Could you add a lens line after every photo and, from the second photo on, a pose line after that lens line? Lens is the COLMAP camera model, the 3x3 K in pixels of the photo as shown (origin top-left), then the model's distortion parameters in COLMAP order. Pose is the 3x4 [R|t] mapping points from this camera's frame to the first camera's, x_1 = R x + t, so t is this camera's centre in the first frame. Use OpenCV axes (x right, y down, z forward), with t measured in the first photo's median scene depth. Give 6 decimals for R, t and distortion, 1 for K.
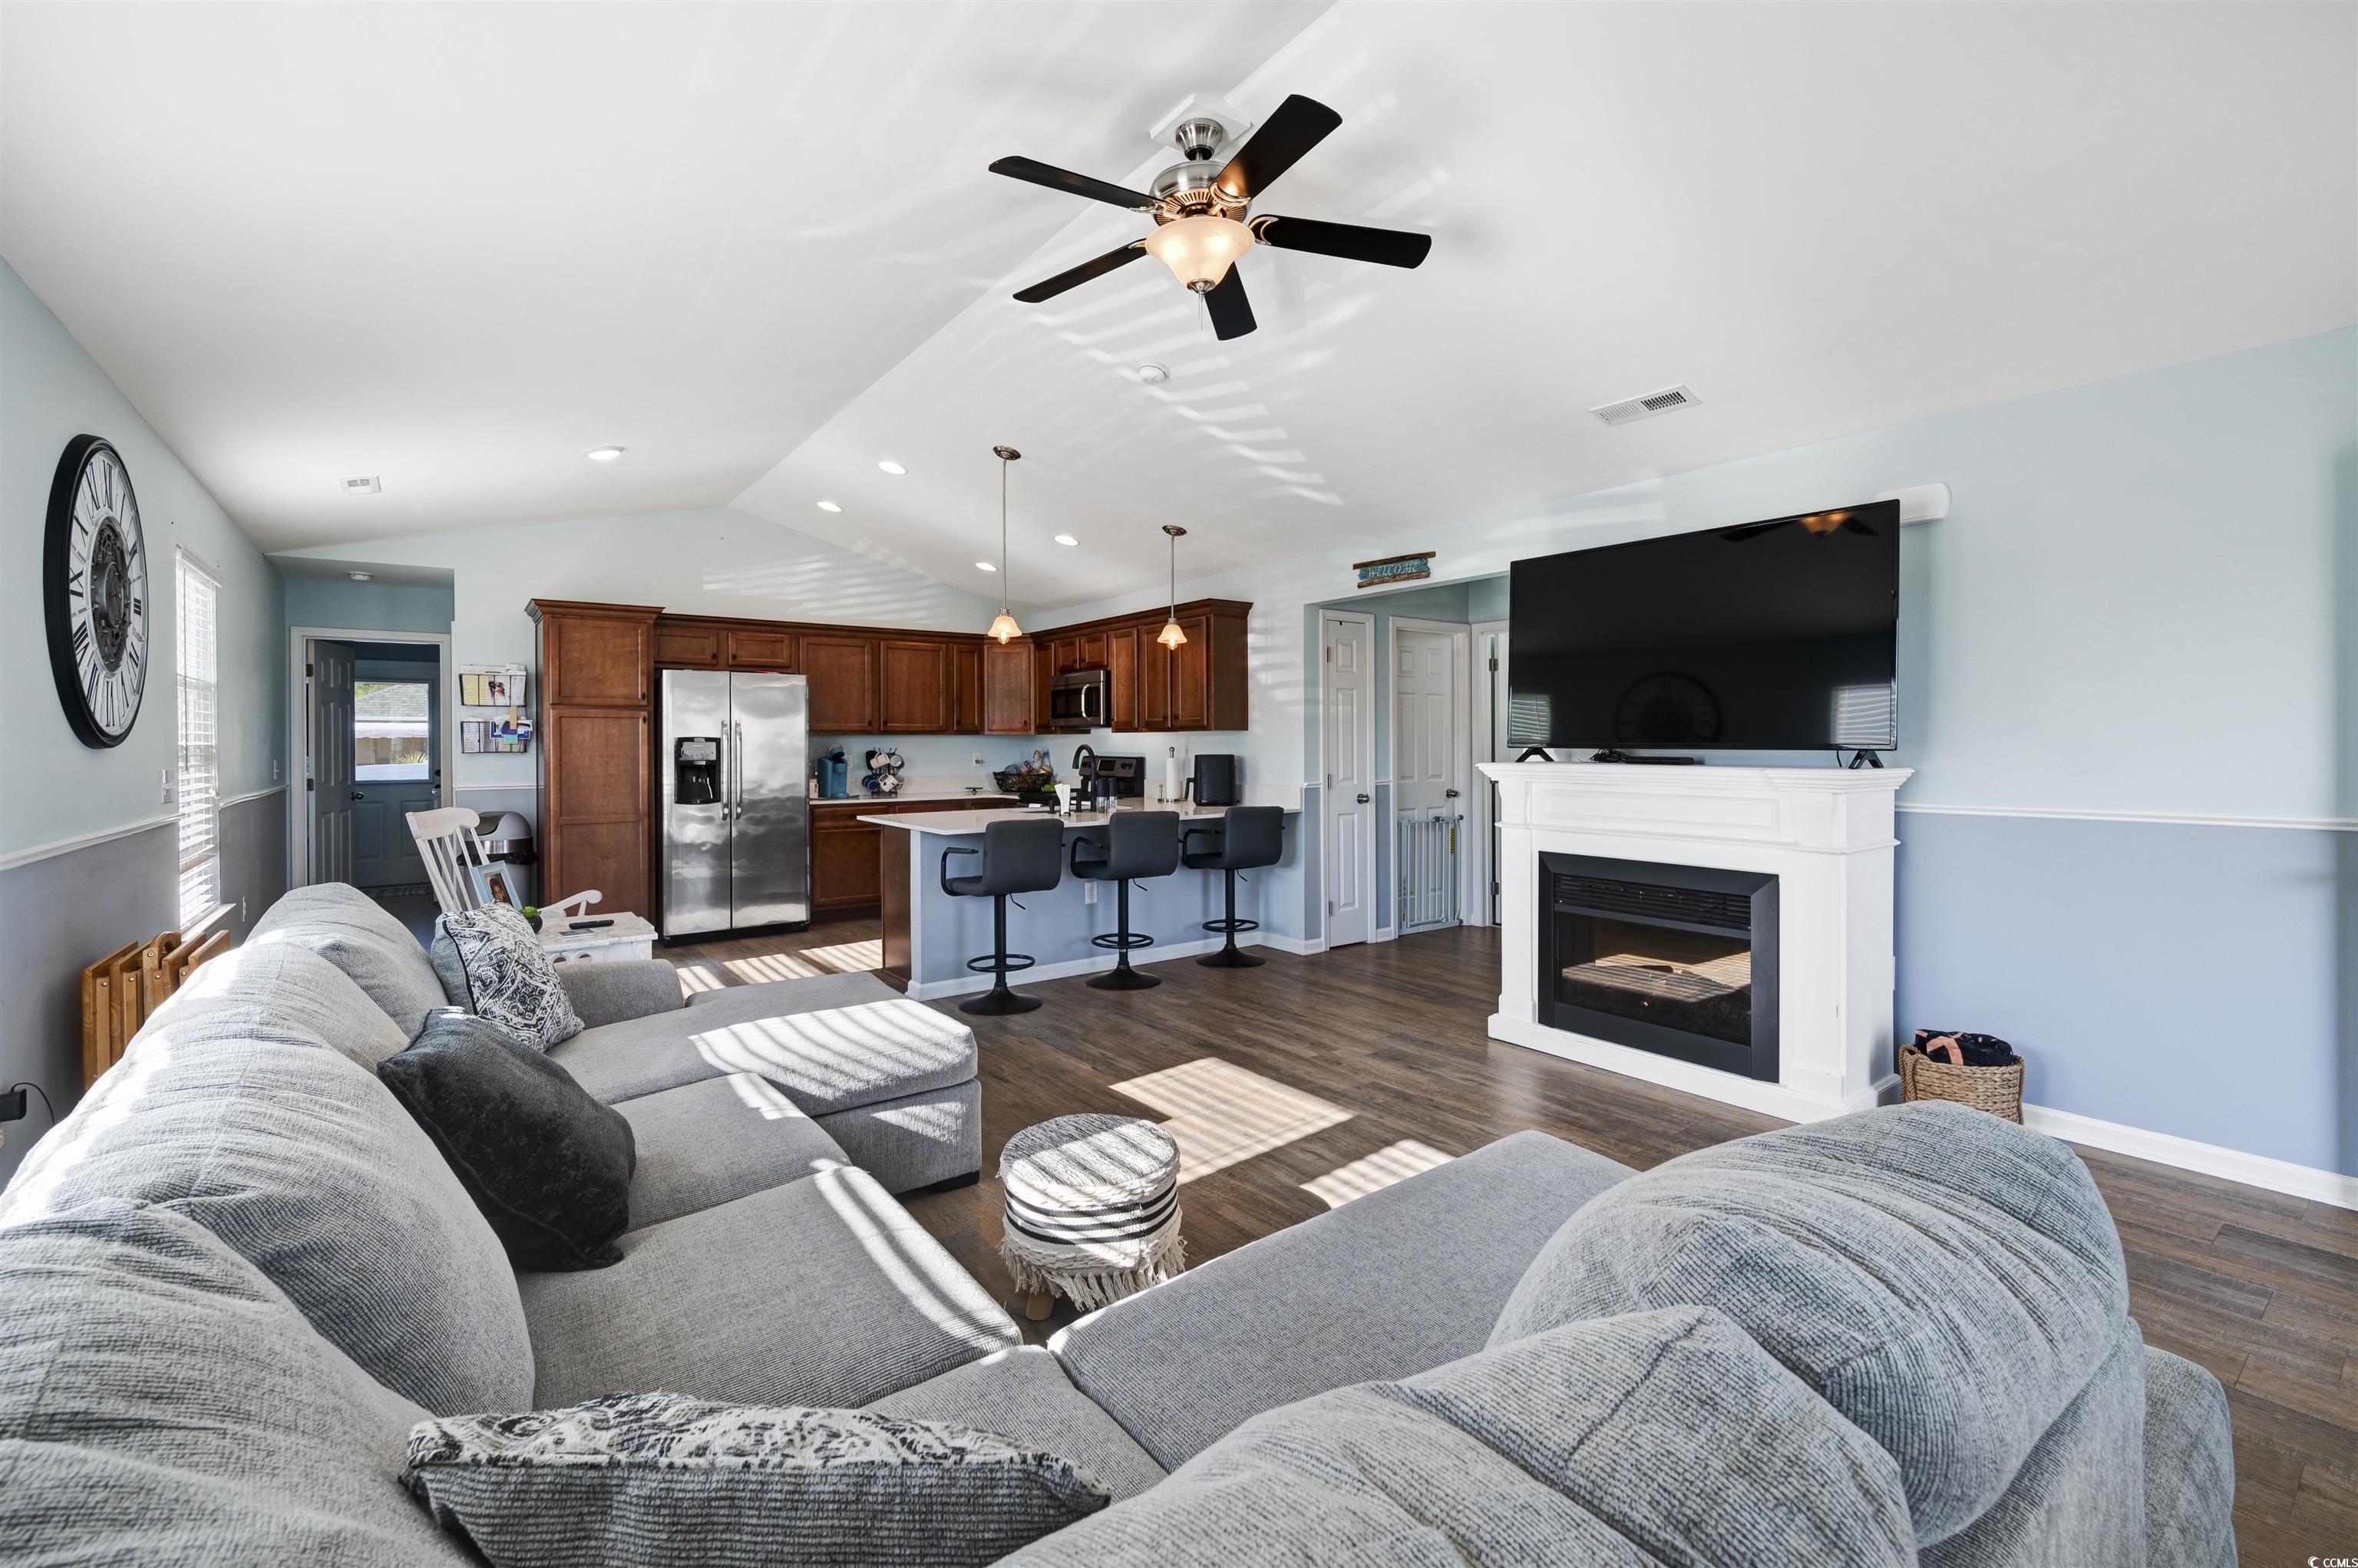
lens RADIAL K [[973.6, 0, 1174.6], [0, 973.6, 753.4], [0, 0, 1]] dist [0.031028, 0.000042]
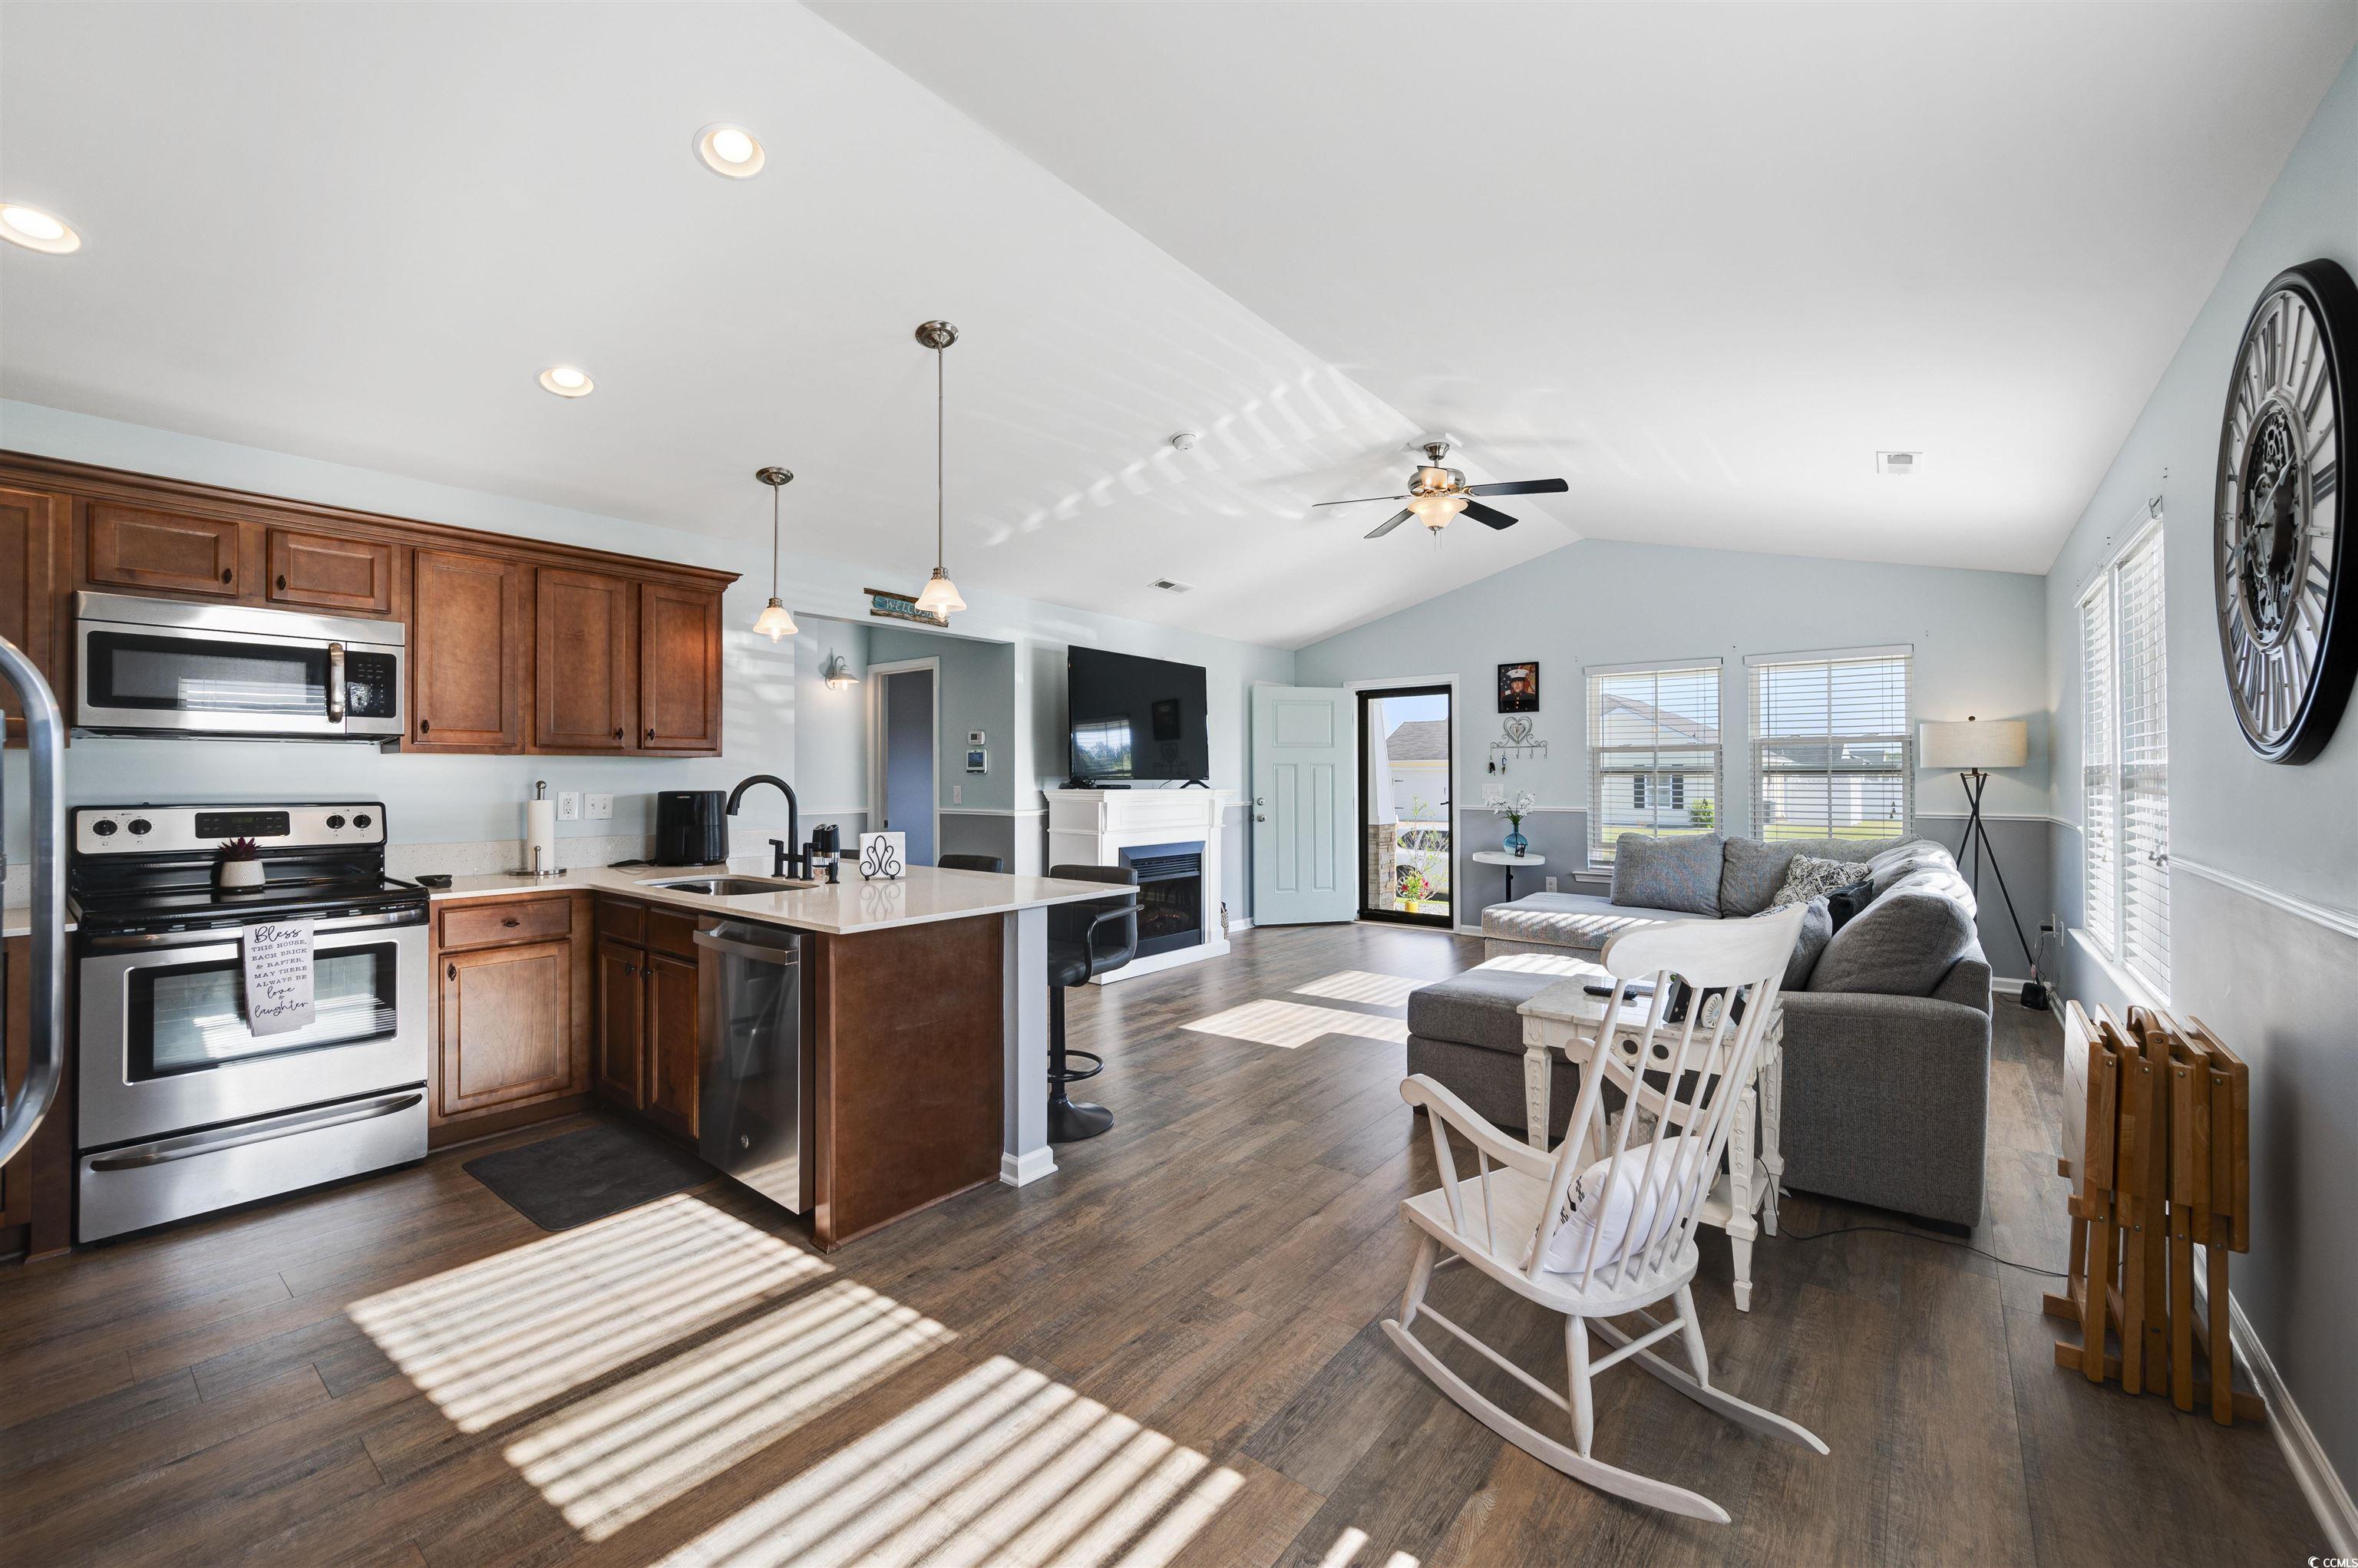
lens RADIAL K [[958.8, 0, 1178.6], [0, 958.8, 768.8], [0, 0, 1]] dist [0.003775, 0.000298]
pose [[-0.243844, 0.013287, 0.969723, -0.609418], [0.010701, 0.999882, -0.011010, -0.003303], [-0.969755, 0.007693, -0.243957, 0.718666]]
